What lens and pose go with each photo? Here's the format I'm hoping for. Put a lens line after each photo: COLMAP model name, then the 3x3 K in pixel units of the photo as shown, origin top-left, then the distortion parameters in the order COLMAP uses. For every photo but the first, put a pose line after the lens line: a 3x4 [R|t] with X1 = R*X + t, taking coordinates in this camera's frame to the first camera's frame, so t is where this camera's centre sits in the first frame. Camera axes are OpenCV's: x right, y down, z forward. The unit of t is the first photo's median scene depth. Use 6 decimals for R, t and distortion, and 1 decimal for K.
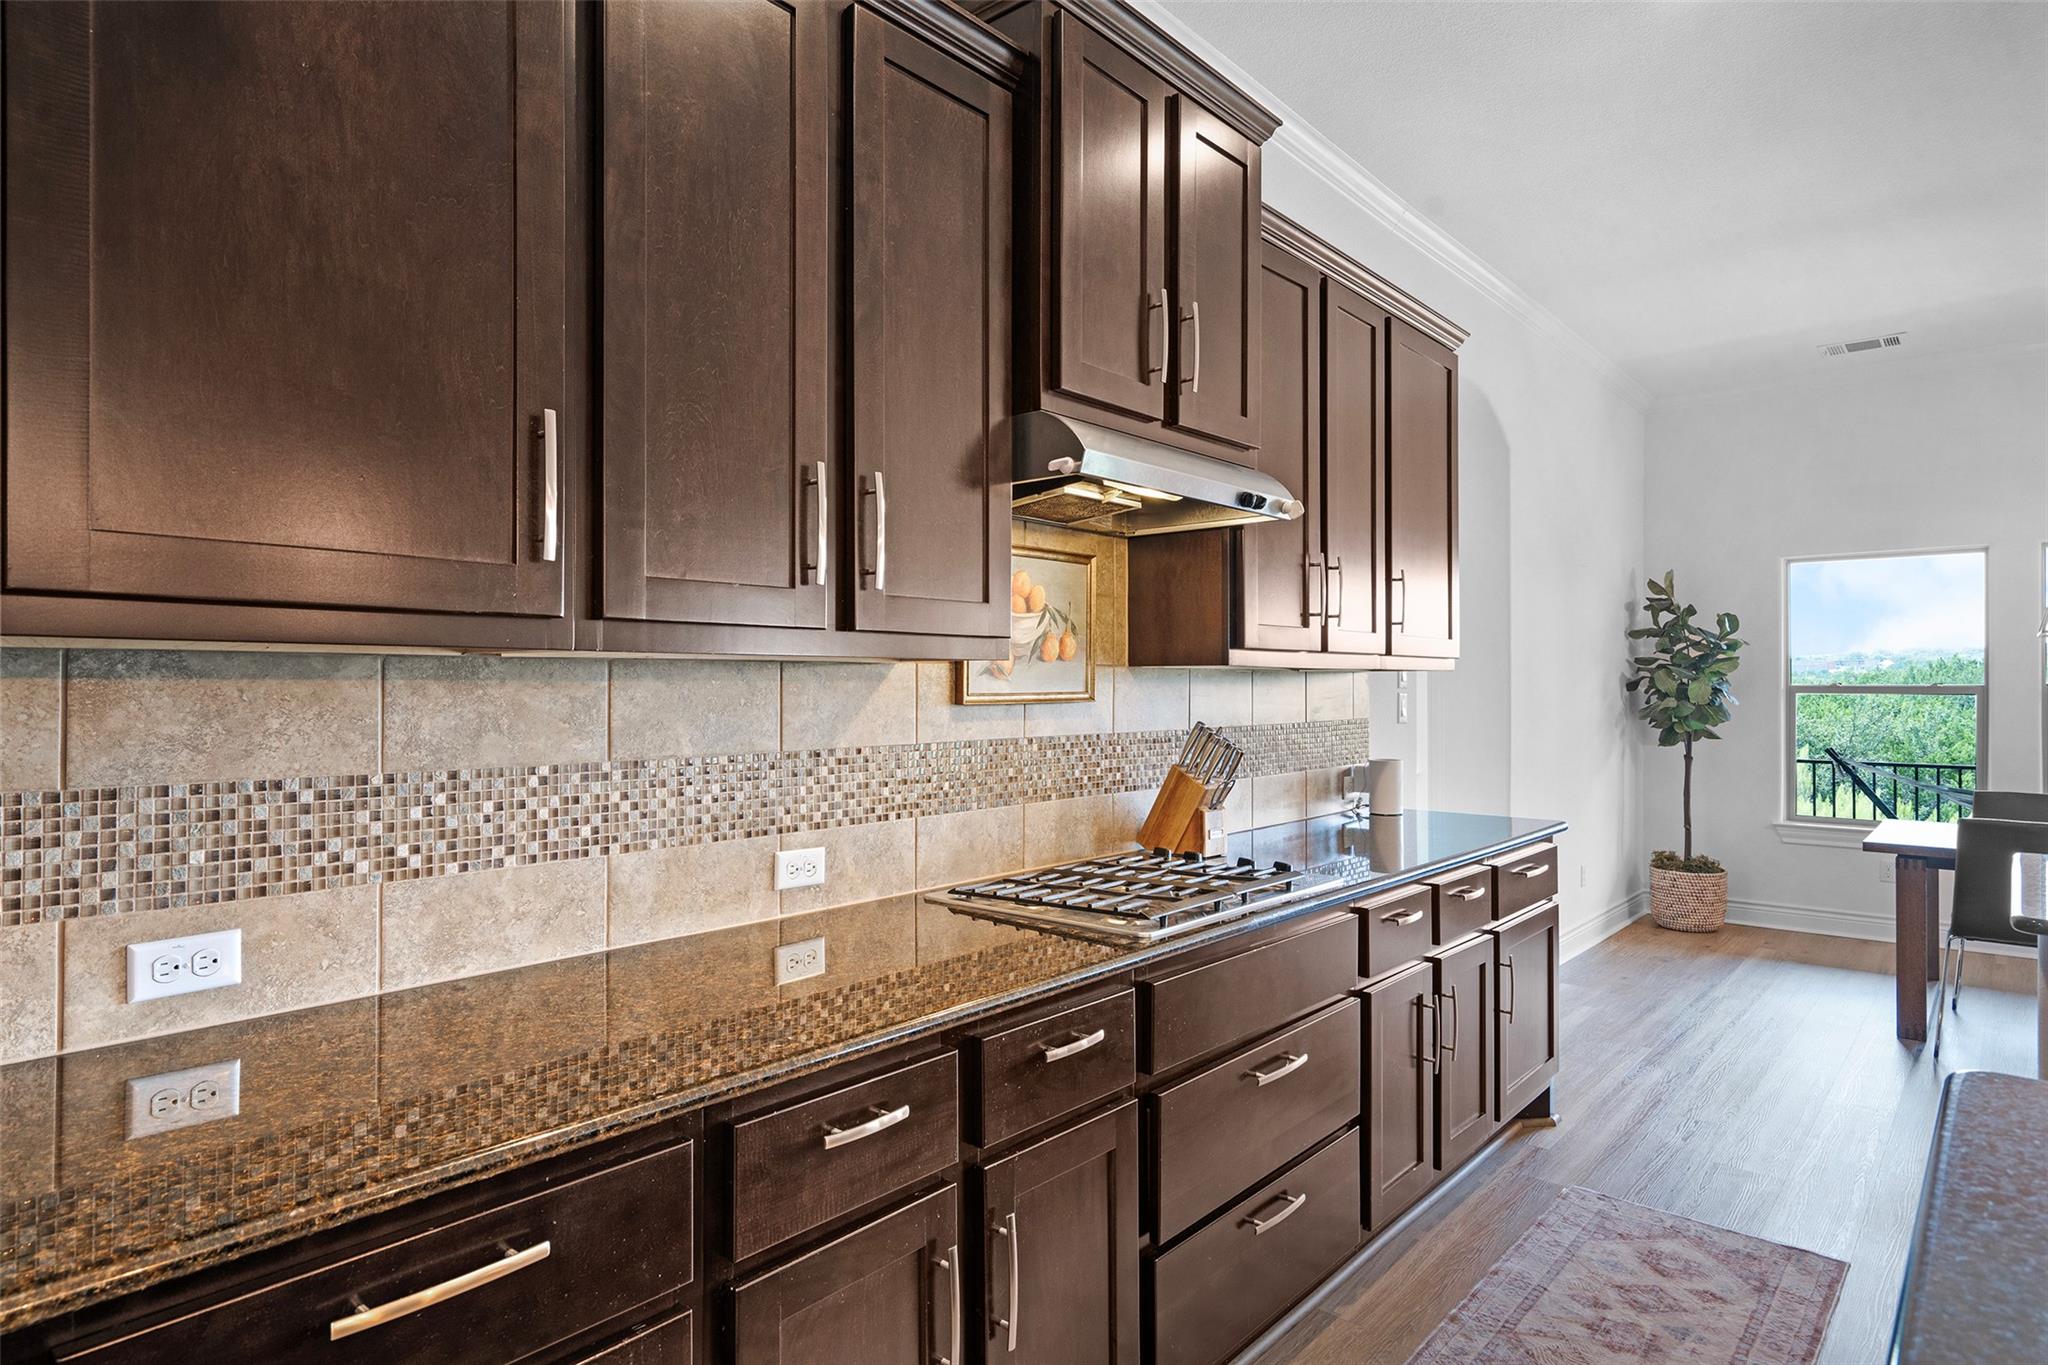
lens RADIAL K [[1122.4, 0, 1021.2], [0, 1122.4, 680.6], [0, 0, 1]] dist [0.002450, -0.002019]
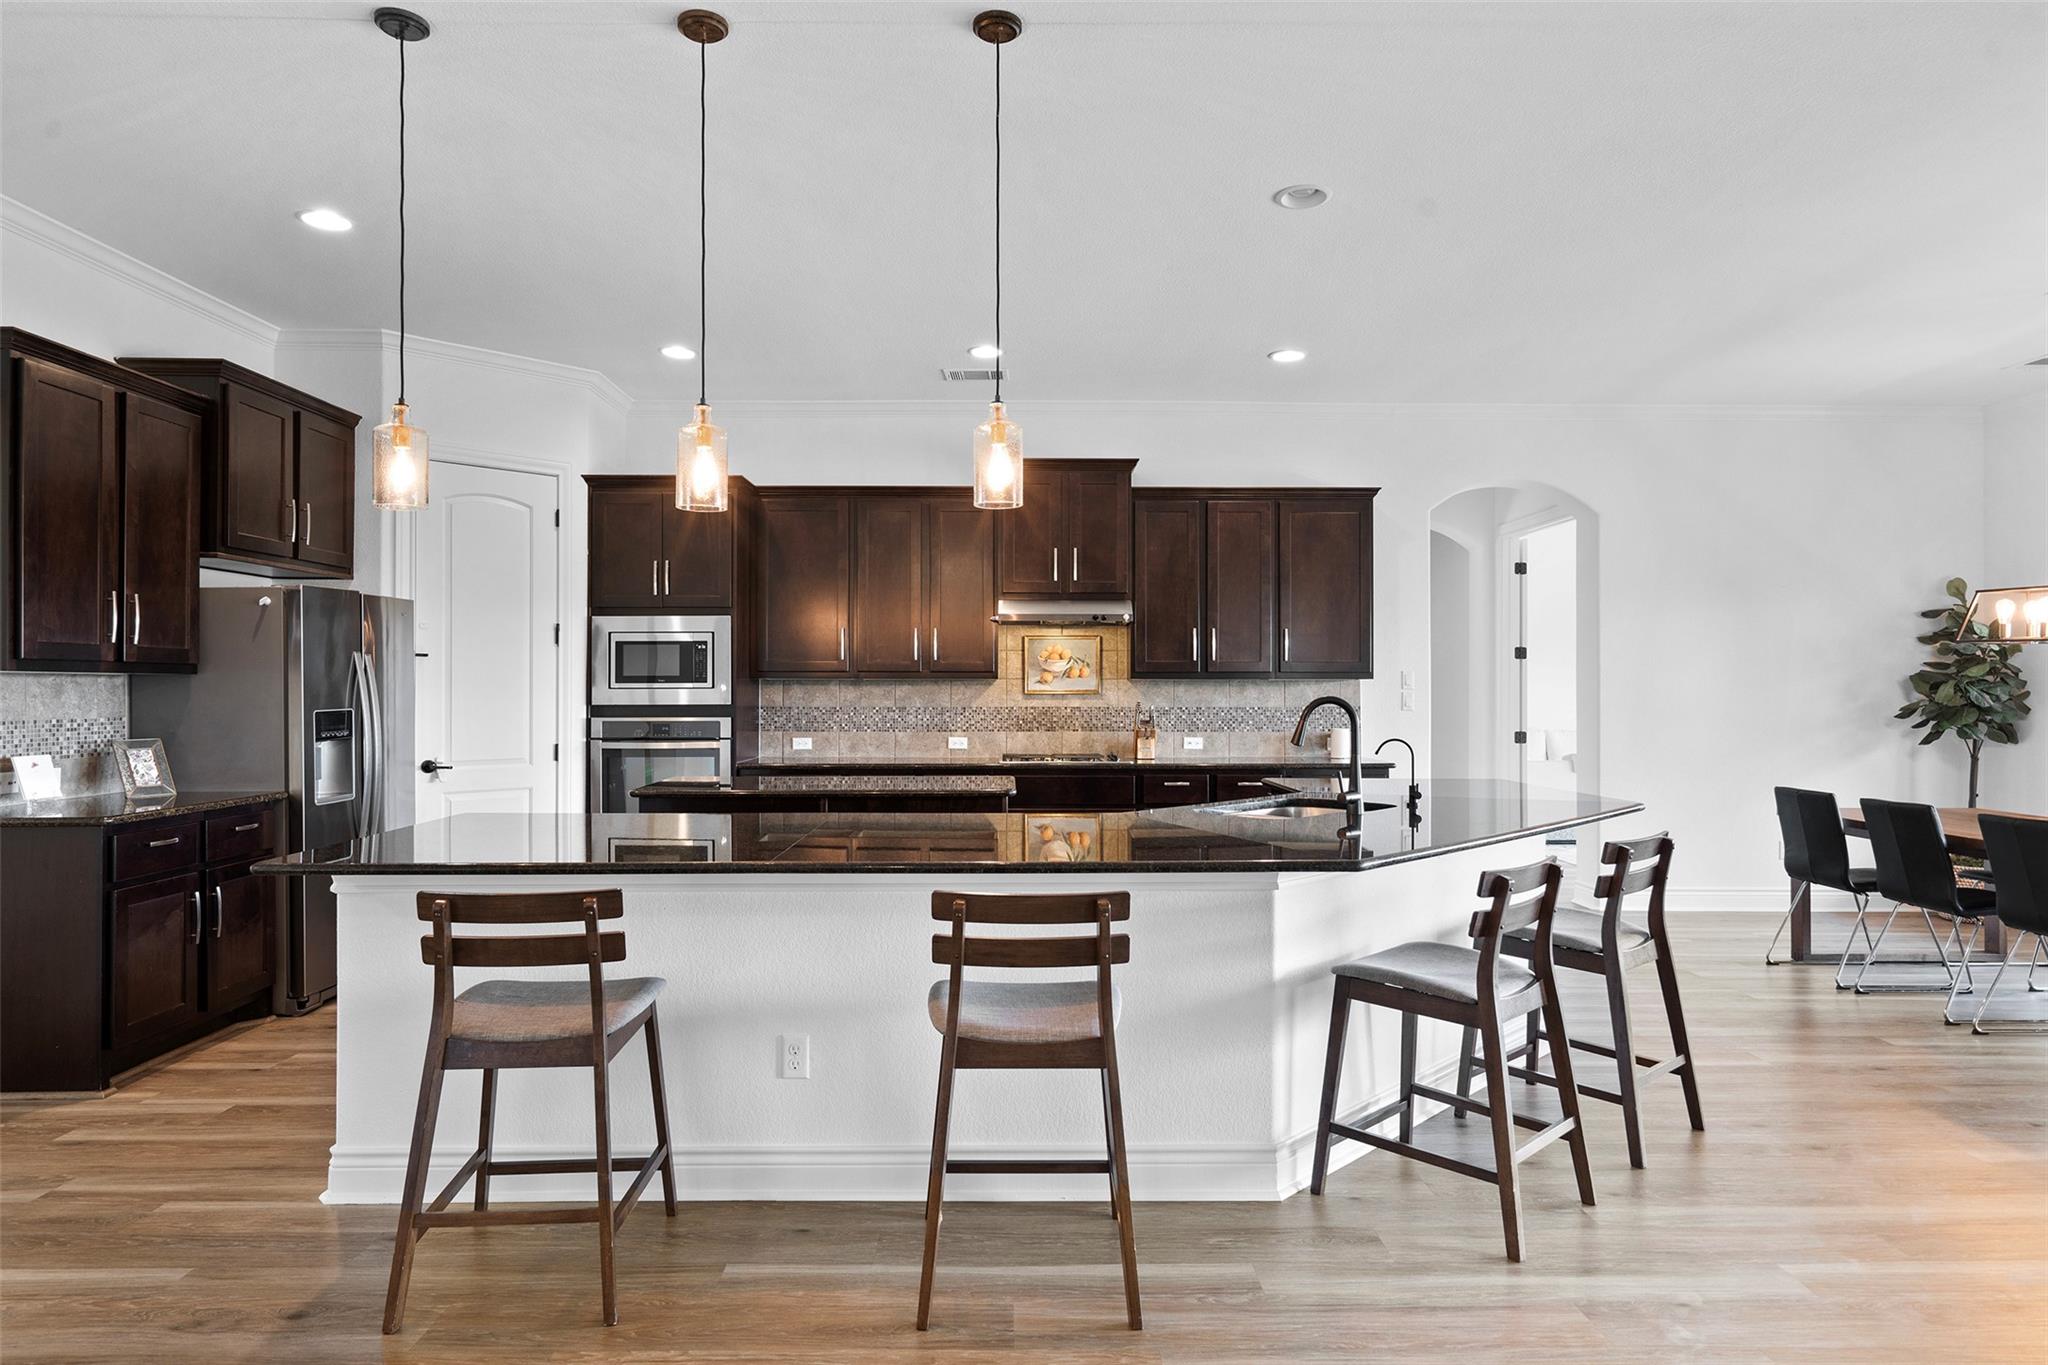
lens RADIAL K [[1224.7, 0, 1024.1], [0, 1224.7, 679.3], [0, 0, 1]] dist [0.020966, 0.002580]
pose [[0.672021, -0.005506, -0.740512, 1.922009], [0.001507, 0.999980, -0.006069, 0.003108], [0.740531, 0.002963, 0.672016, -0.931790]]
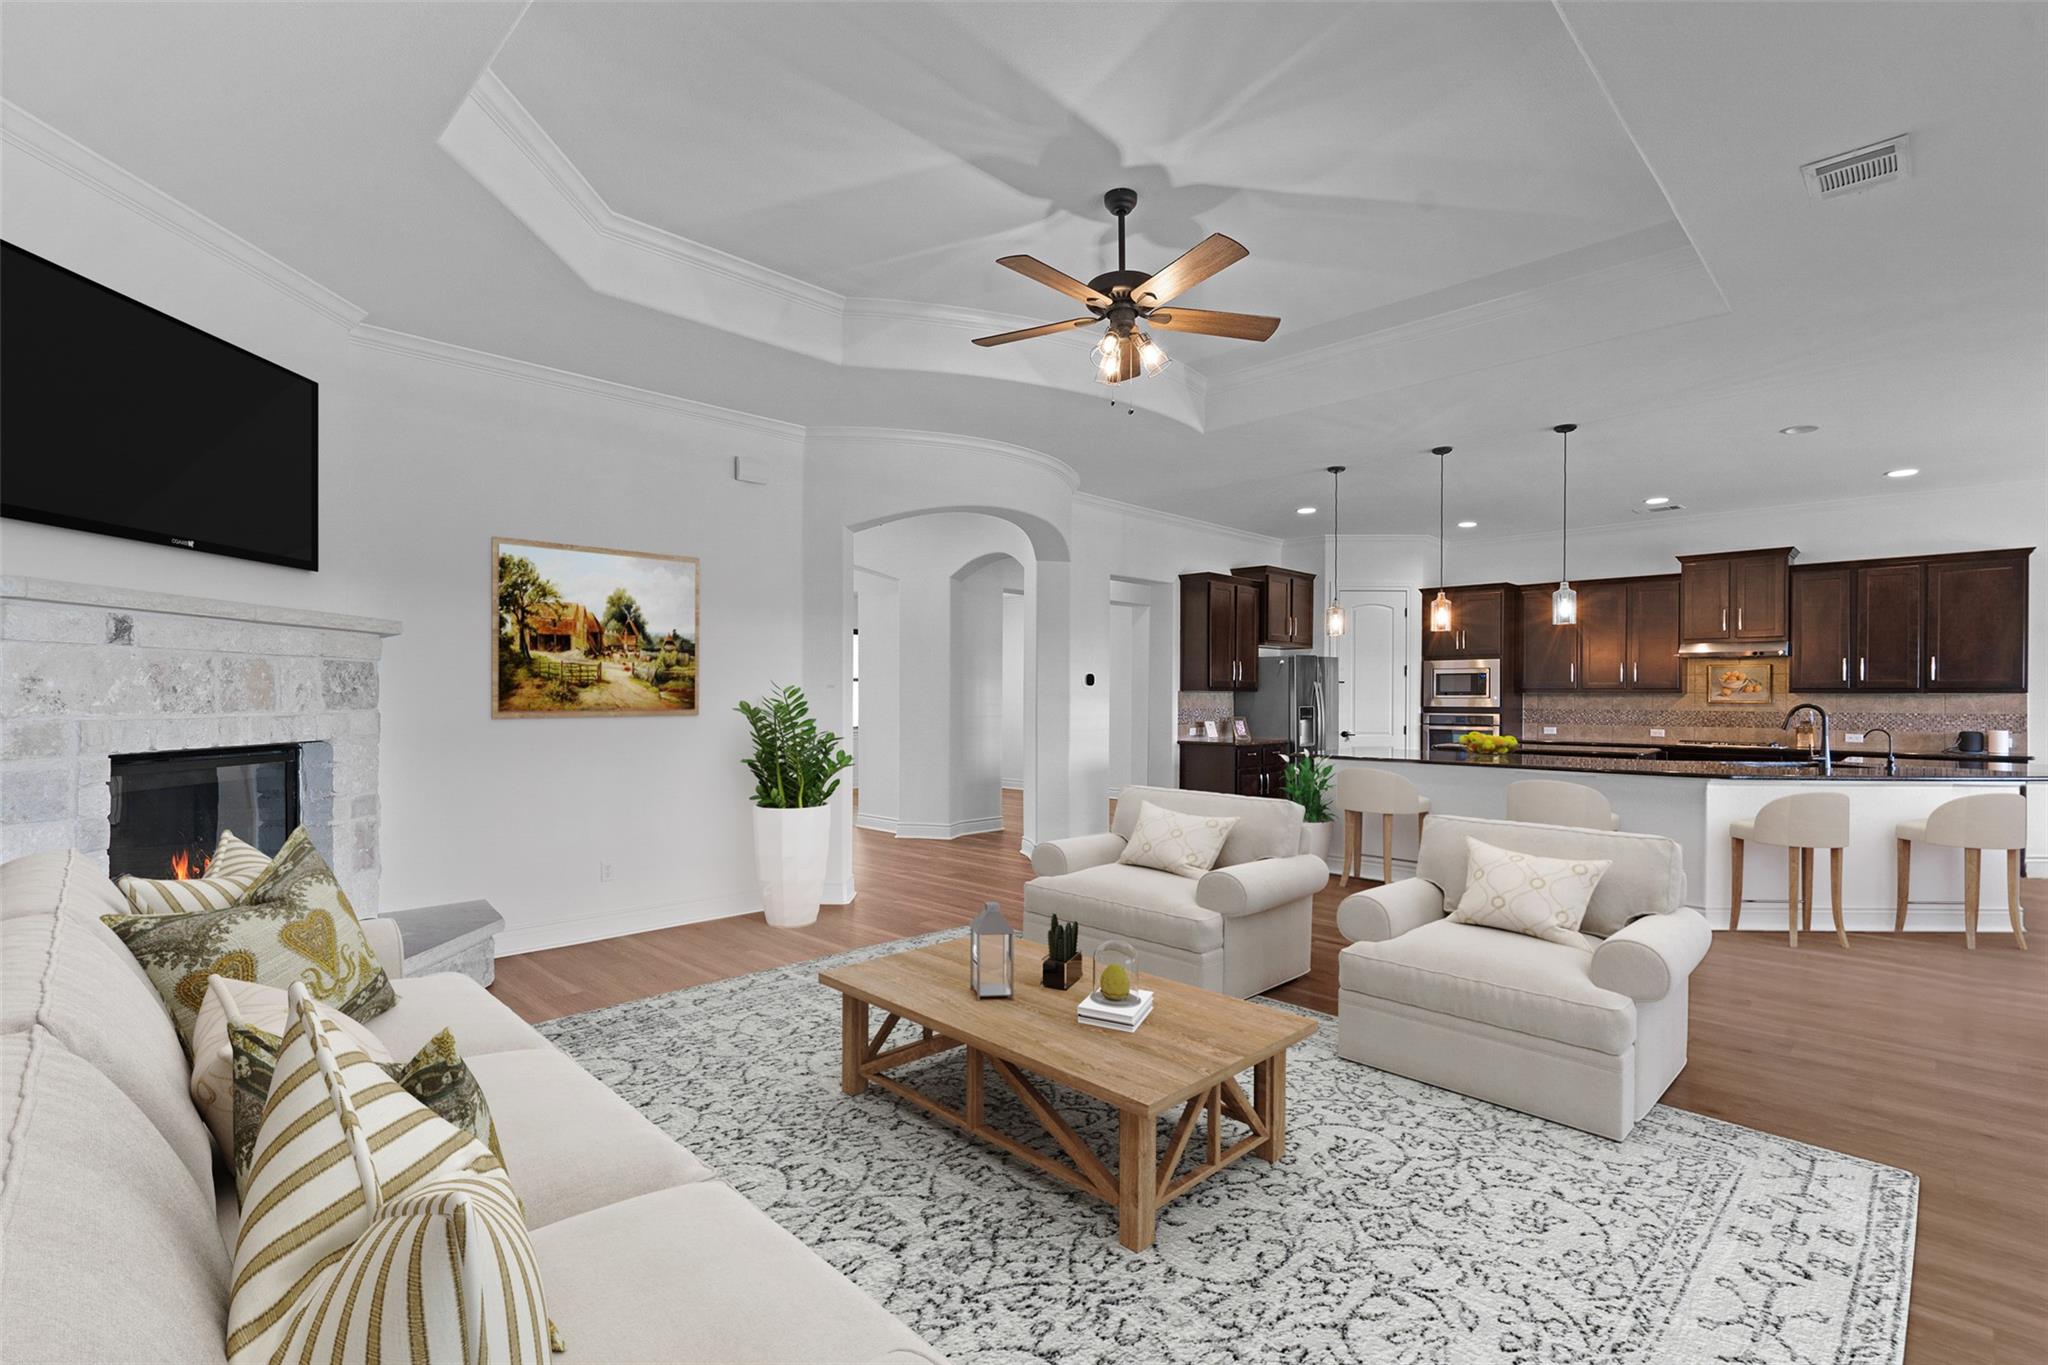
lens RADIAL K [[927.5, 0, 1021.4], [0, 927.5, 700.5], [0, 0, 1]] dist [-0.000940, 0.000363]
pose [[-0.053758, 0.003346, -0.998548, 3.201964], [-0.002356, 0.999991, 0.003478, 0.005602], [0.998551, 0.002540, -0.053749, -1.290651]]
